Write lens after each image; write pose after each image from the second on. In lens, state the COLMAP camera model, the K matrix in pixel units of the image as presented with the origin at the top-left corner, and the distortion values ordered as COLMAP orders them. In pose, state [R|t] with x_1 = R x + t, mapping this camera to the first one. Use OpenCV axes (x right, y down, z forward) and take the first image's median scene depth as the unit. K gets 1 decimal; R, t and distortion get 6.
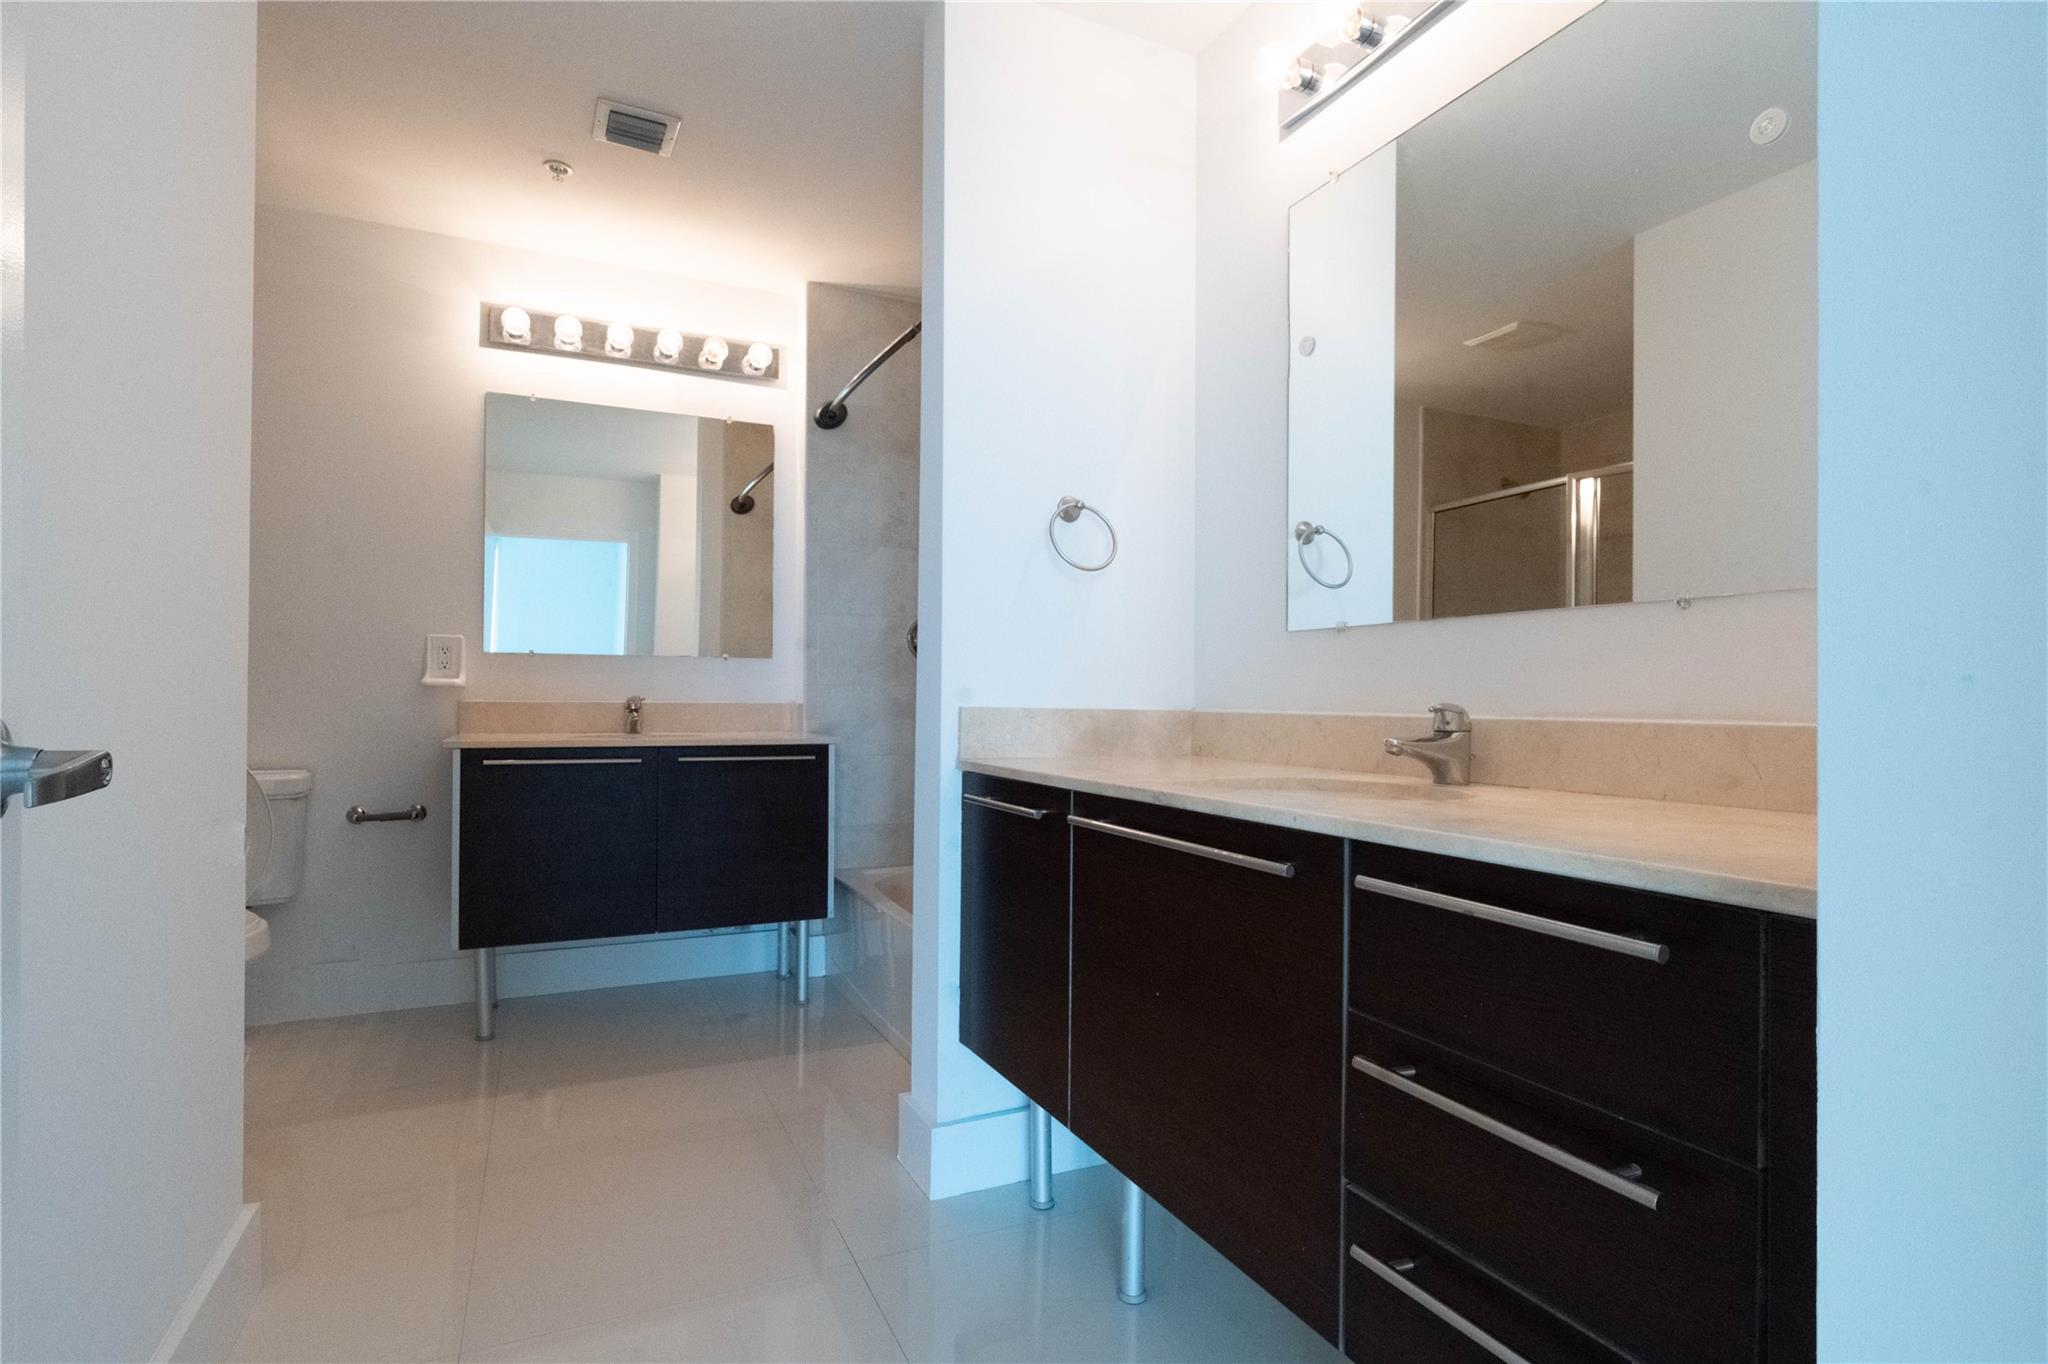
lens RADIAL K [[1005.1, 0, 1024.1], [0, 1005.1, 688.8], [0, 0, 1]] dist [0.000750, 0.000026]
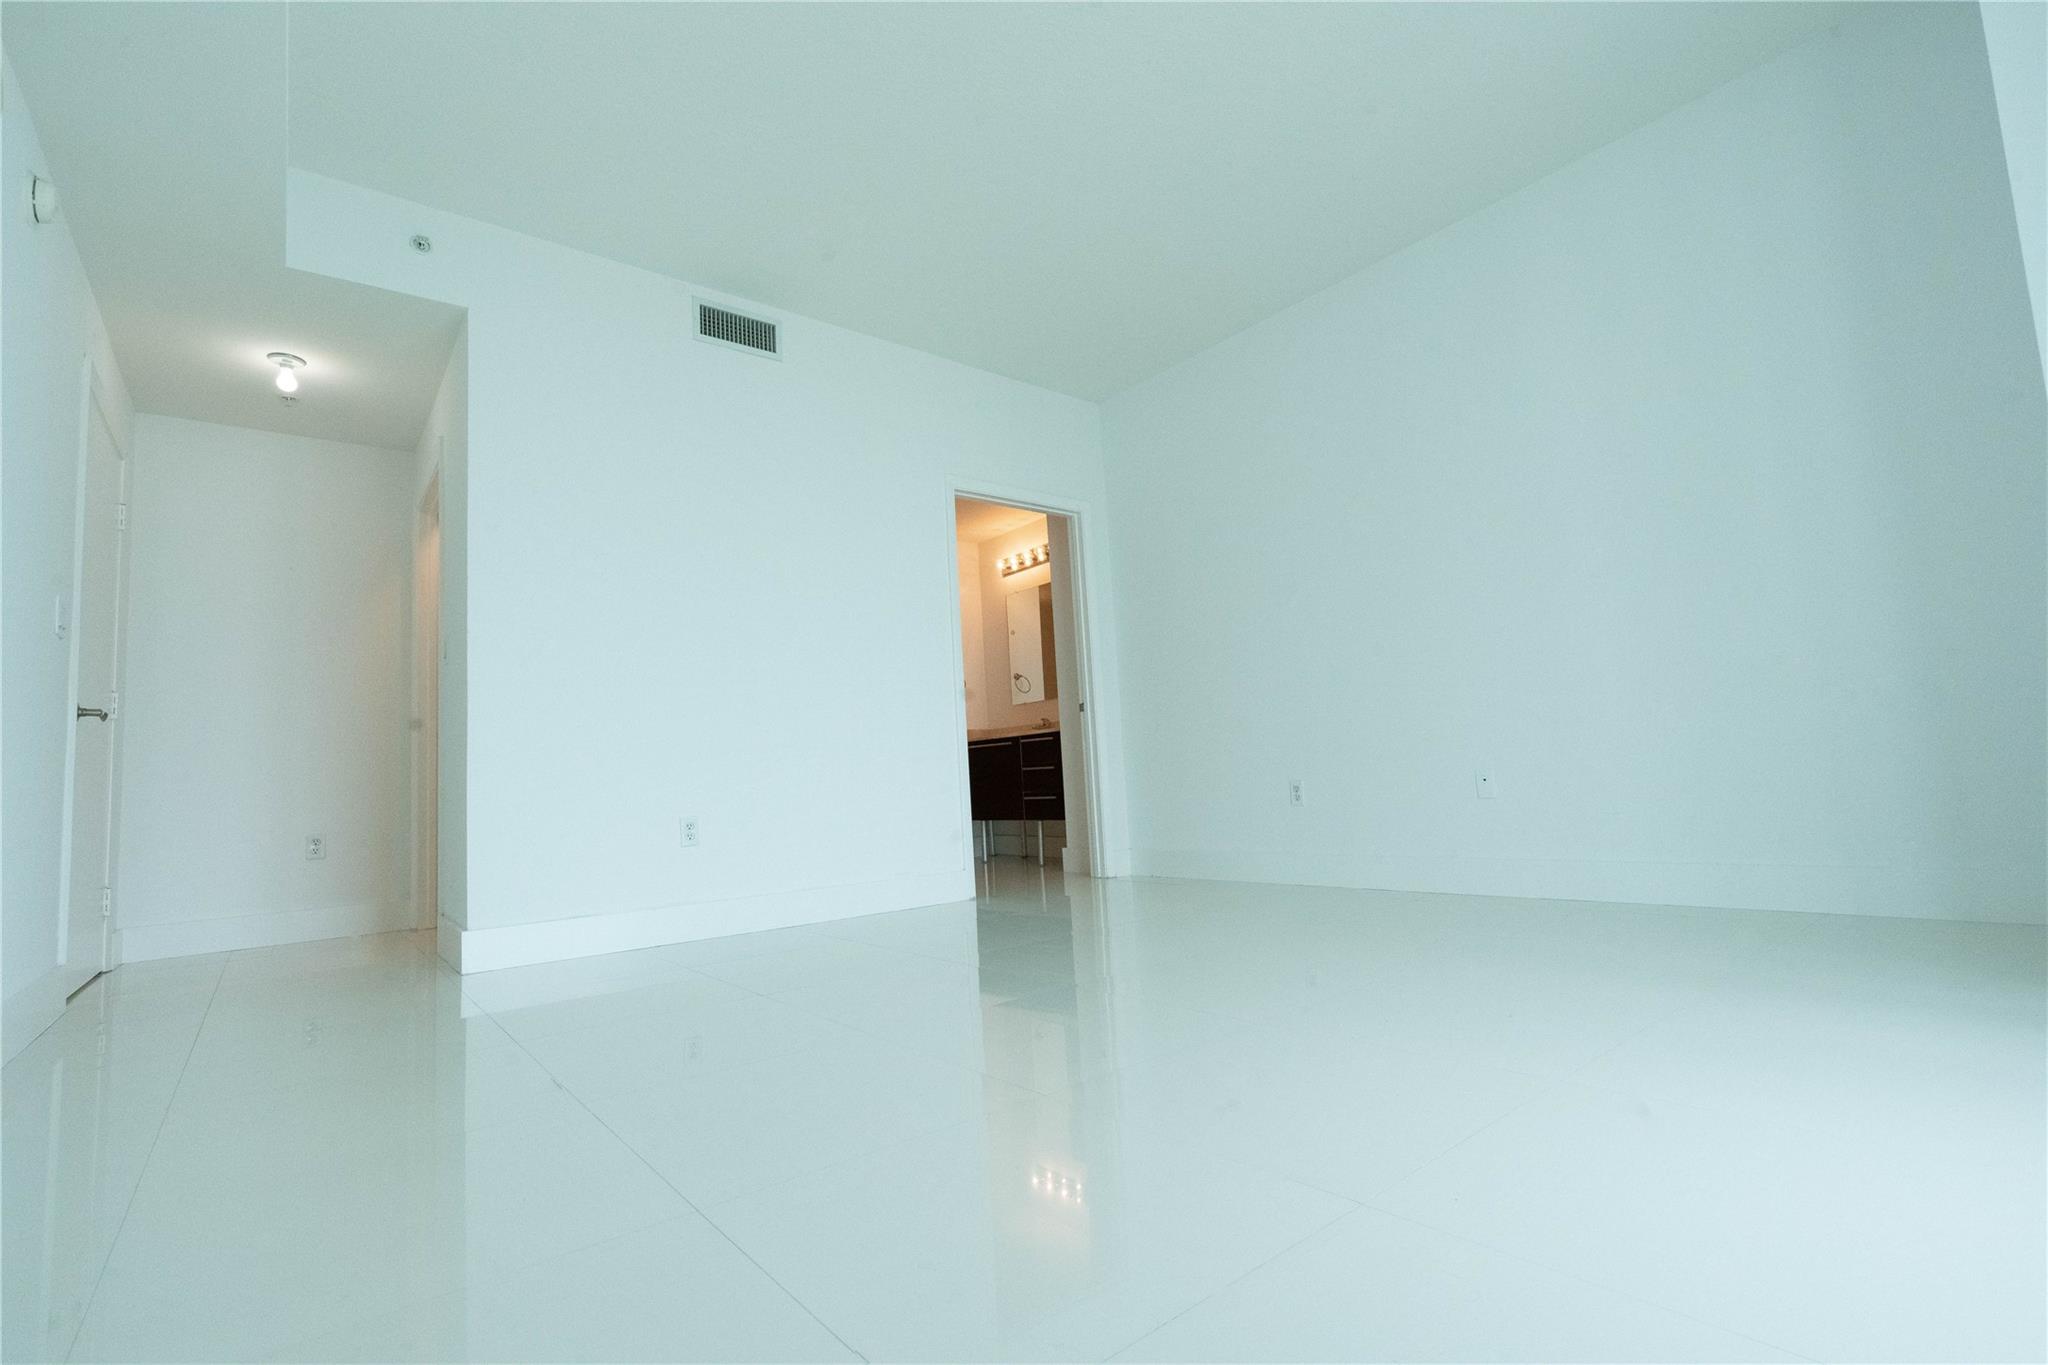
lens RADIAL K [[941.0, 0, 1023.4], [0, 941.0, 681.9], [0, 0, 1]] dist [0.000018, 0.000000]
pose [[0.969956, -0.036036, 0.240597, -0.482429], [0.059382, 0.994125, -0.090496, 0.158281], [-0.235922, 0.102064, 0.966397, -2.162134]]
